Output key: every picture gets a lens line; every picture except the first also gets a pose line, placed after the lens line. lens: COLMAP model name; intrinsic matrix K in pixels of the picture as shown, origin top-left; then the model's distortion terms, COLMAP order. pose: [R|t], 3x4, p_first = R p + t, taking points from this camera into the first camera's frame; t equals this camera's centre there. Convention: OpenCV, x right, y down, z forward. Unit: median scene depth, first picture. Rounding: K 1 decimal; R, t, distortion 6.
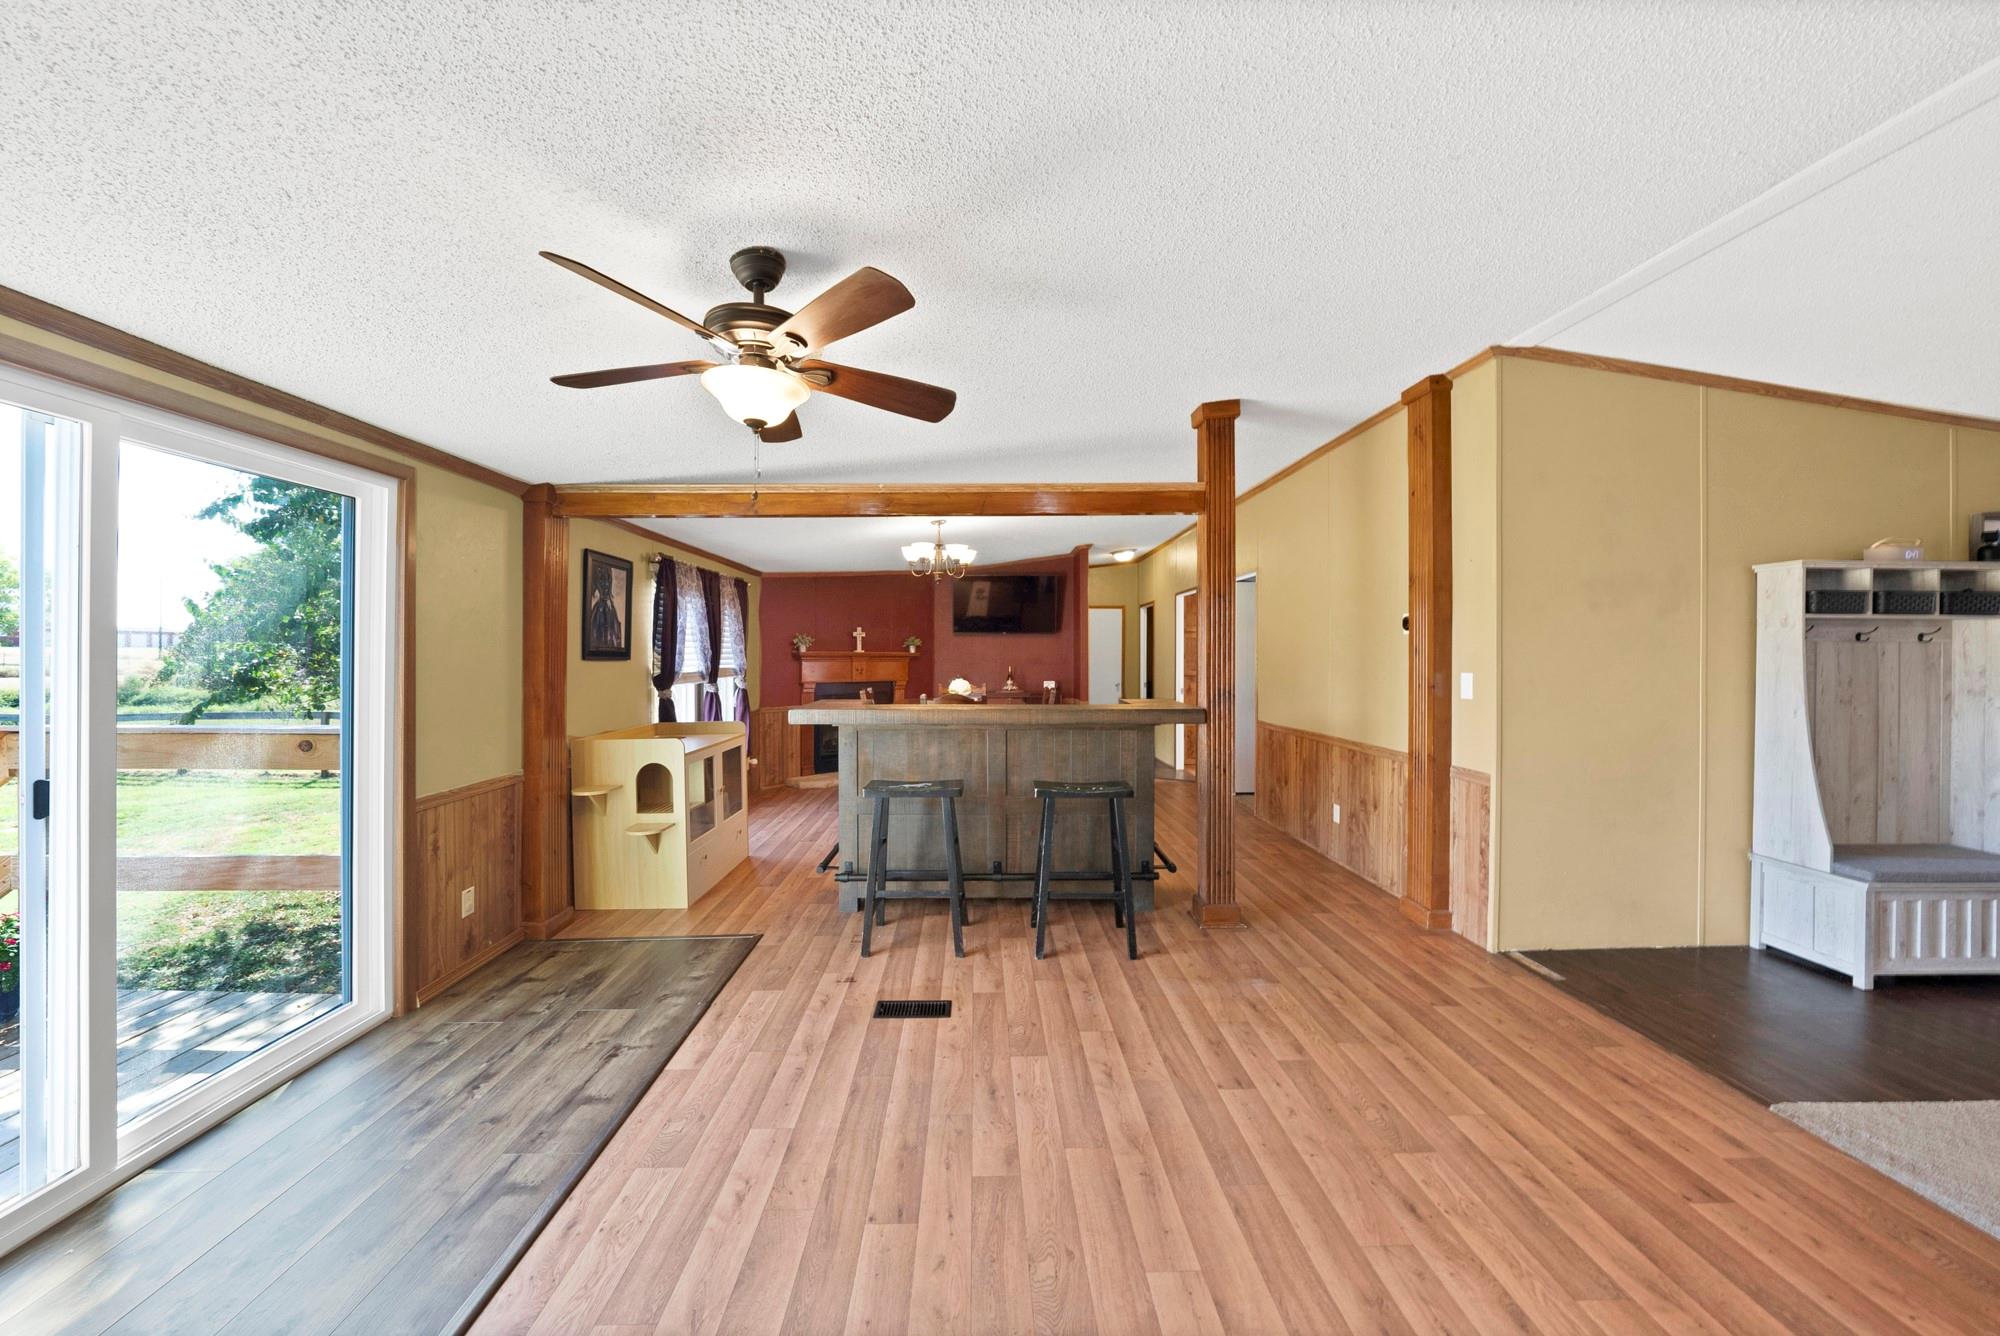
lens RADIAL K [[719.3, 0, 995.9], [0, 719.3, 659.3], [0, 0, 1]] dist [-0.023157, 0.000106]
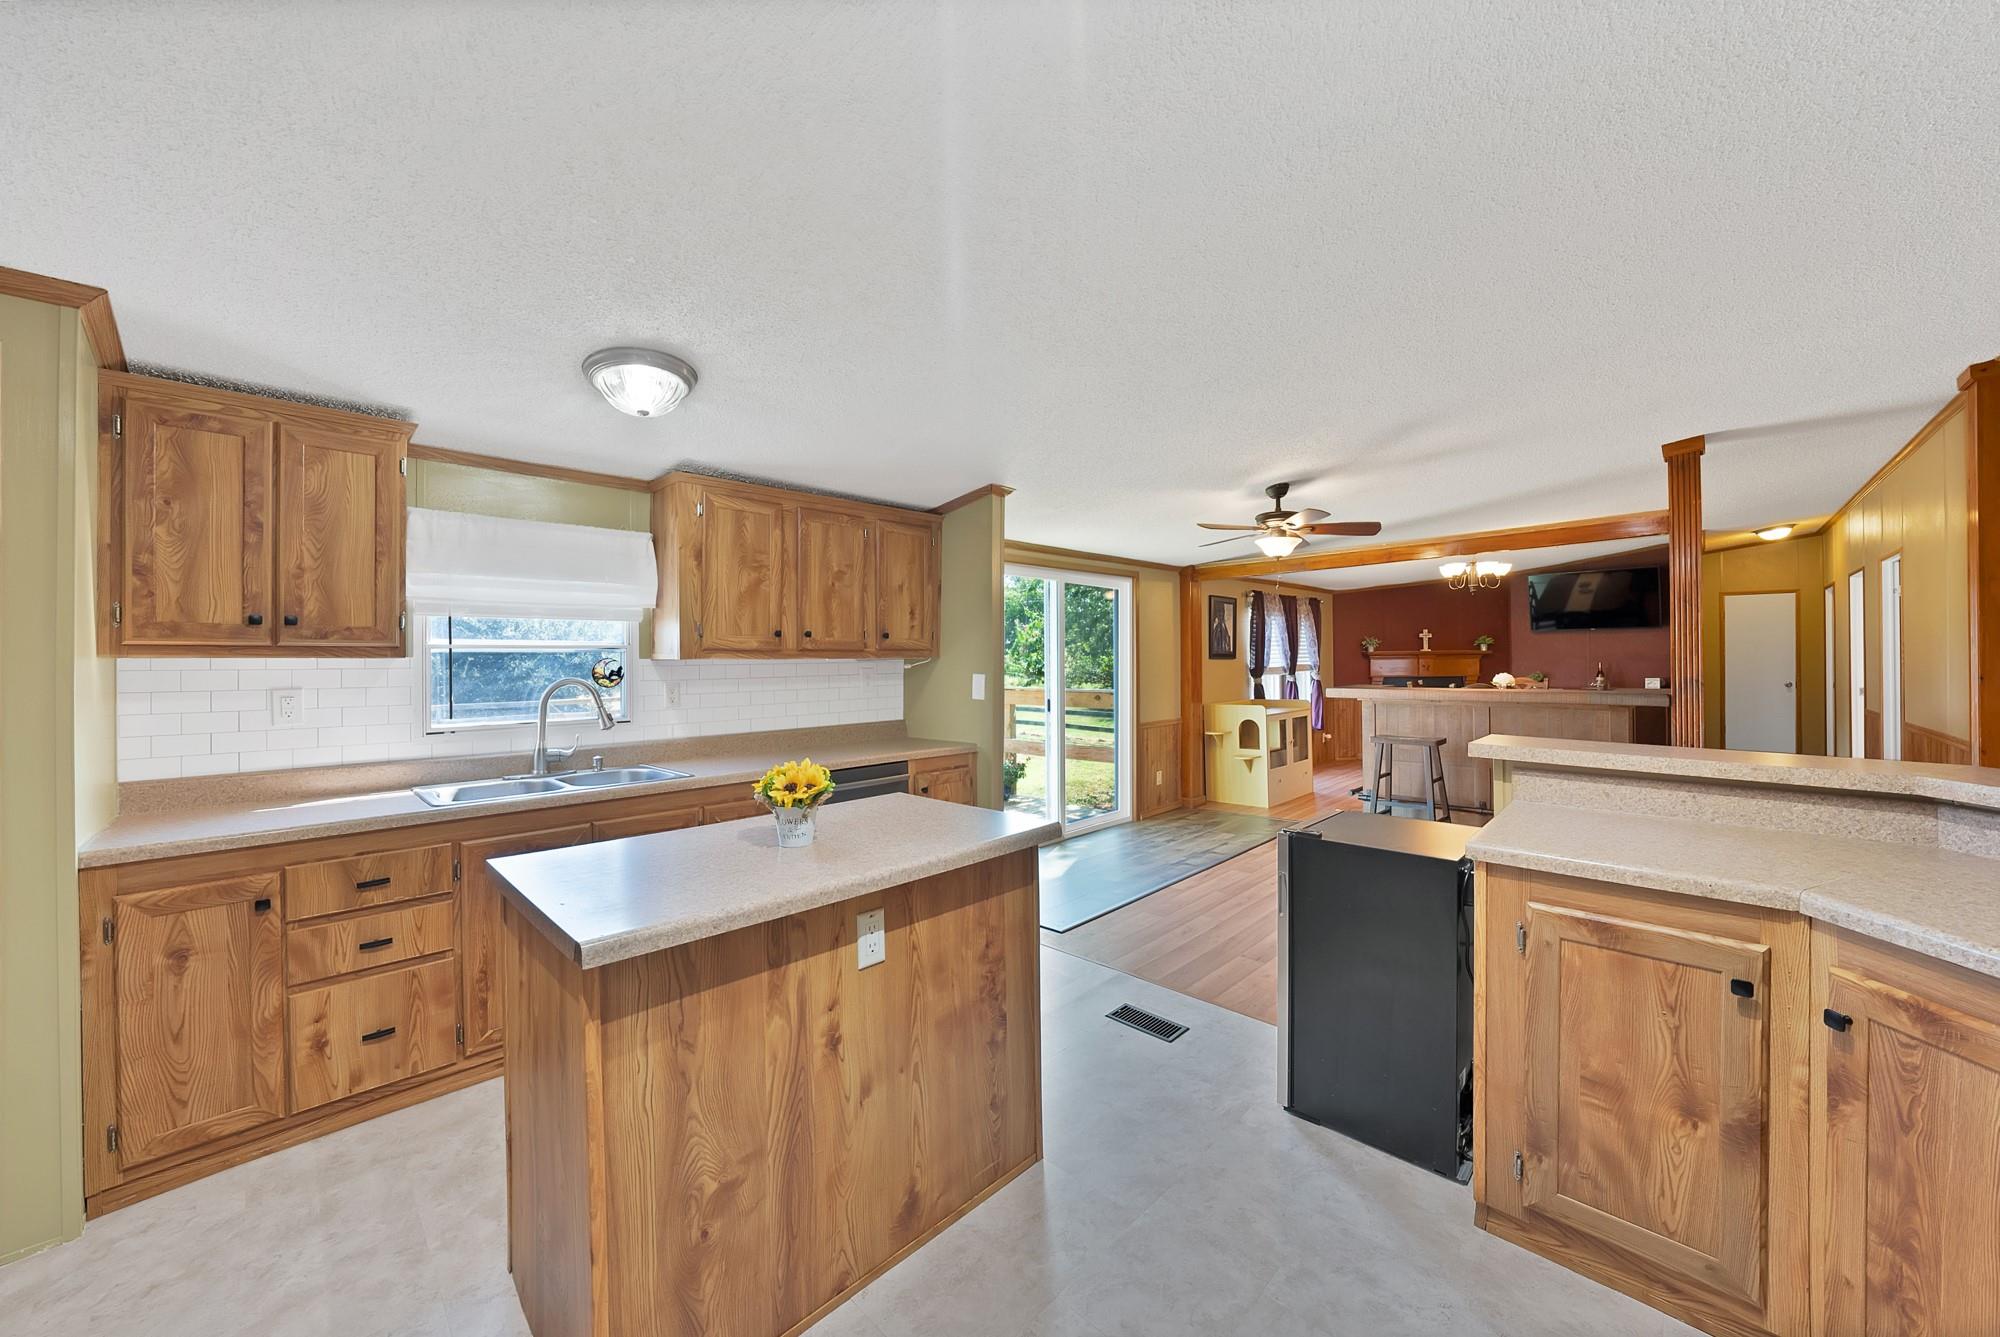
lens RADIAL K [[719.3, 0, 995.9], [0, 719.3, 659.8], [0, 0, 1]] dist [-0.023157, 0.000106]
pose [[0.691355, -0.007895, -0.722472, 0.333669], [0.008817, 0.999958, -0.002490, 0.002533], [0.722461, -0.004648, 0.691396, -0.602014]]
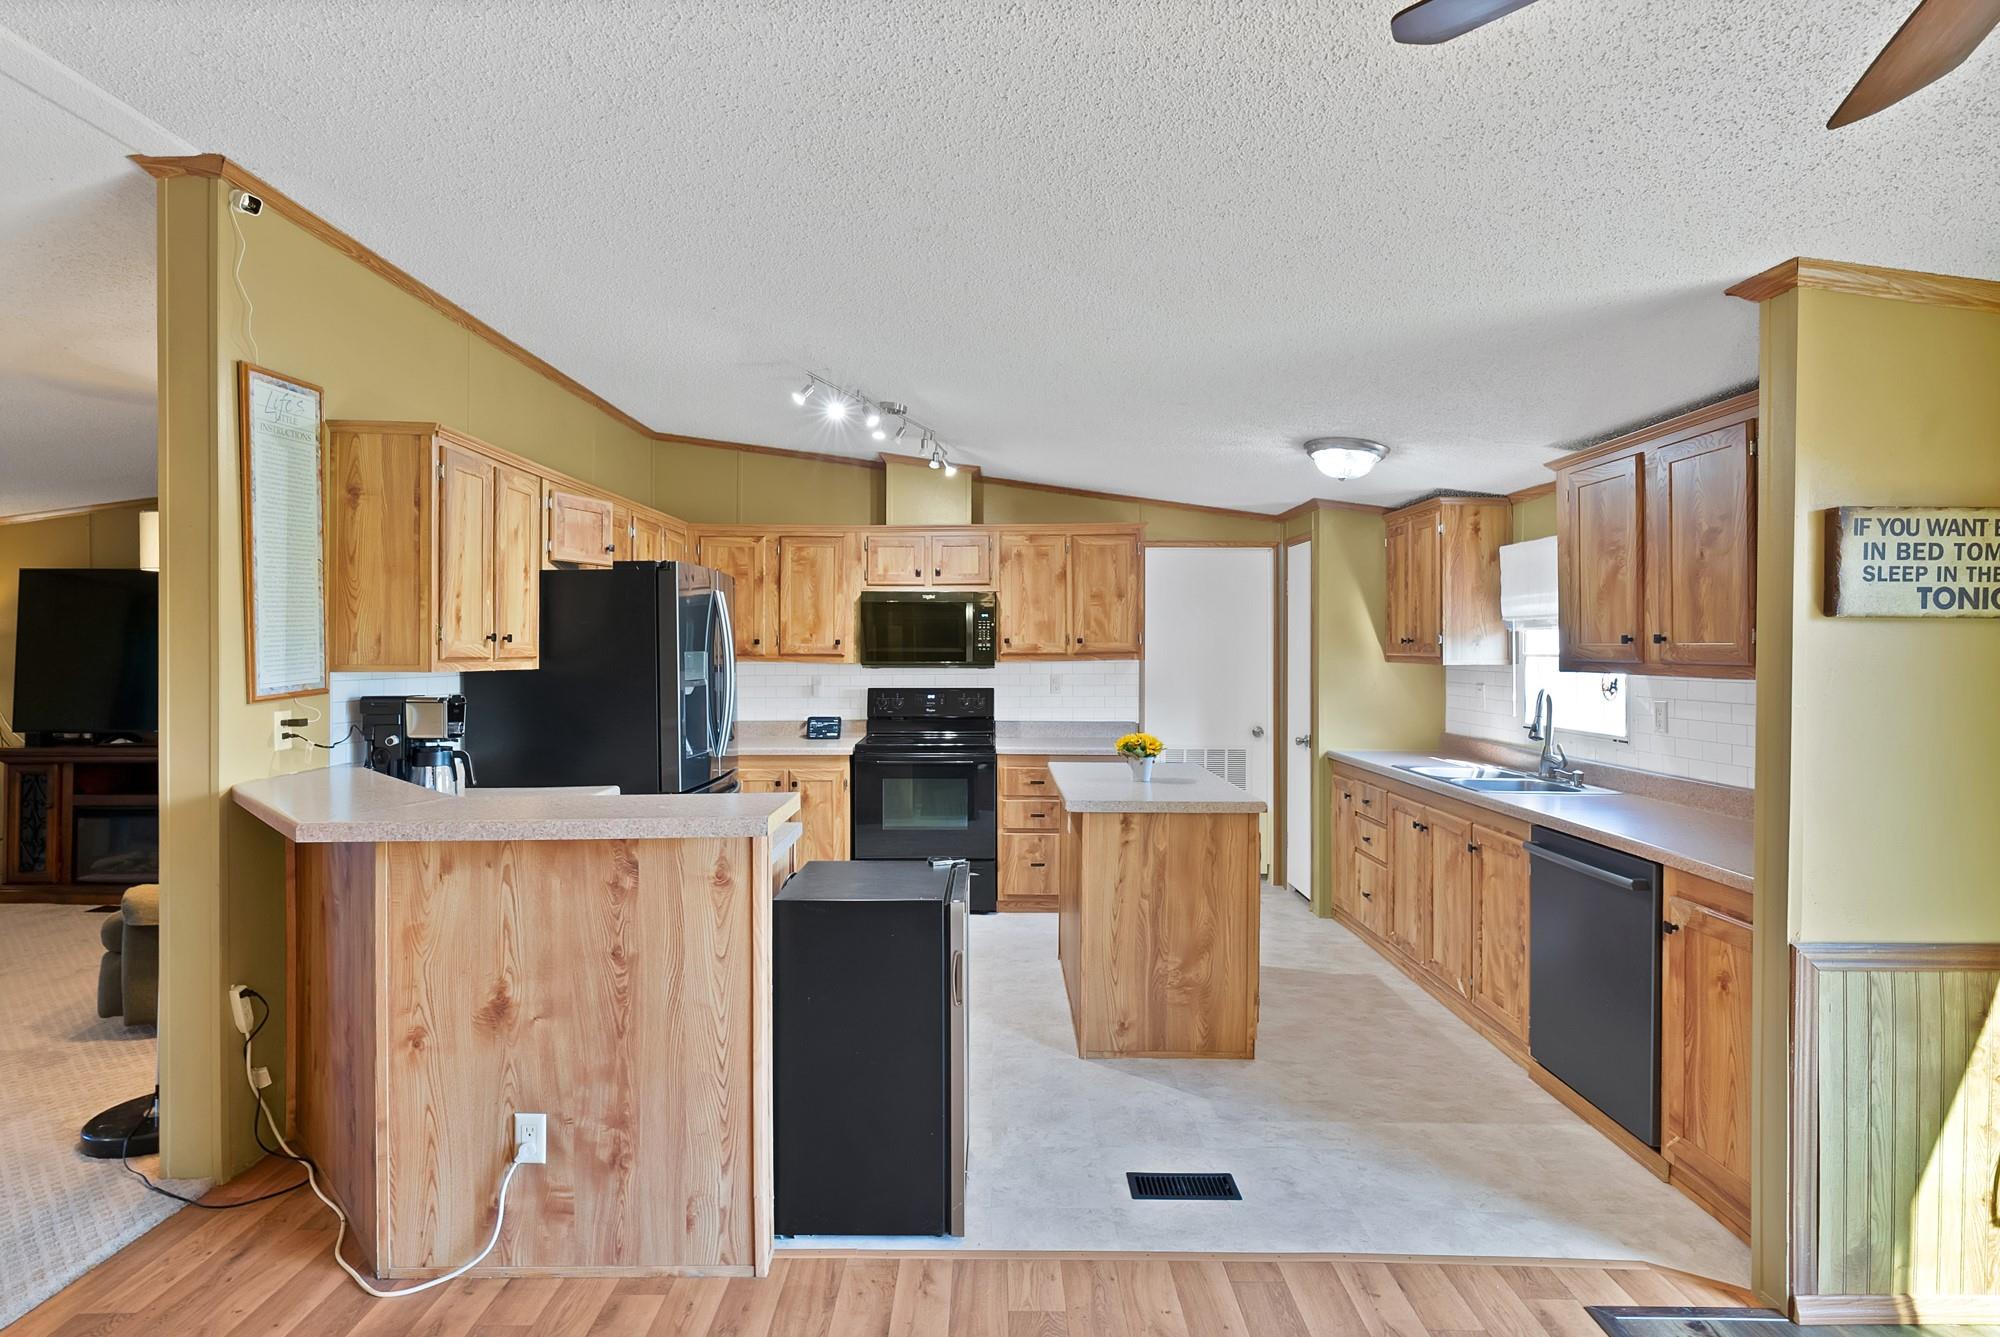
lens RADIAL K [[944.7, 0, 971.7], [0, 944.7, 647.9], [0, 0, 1]] dist [-0.016288, 0.000043]
pose [[-0.998861, -0.004517, 0.047504, 0.055236], [-0.004447, 0.999989, 0.001585, -0.024425], [-0.047510, 0.001372, -0.998870, 0.619195]]
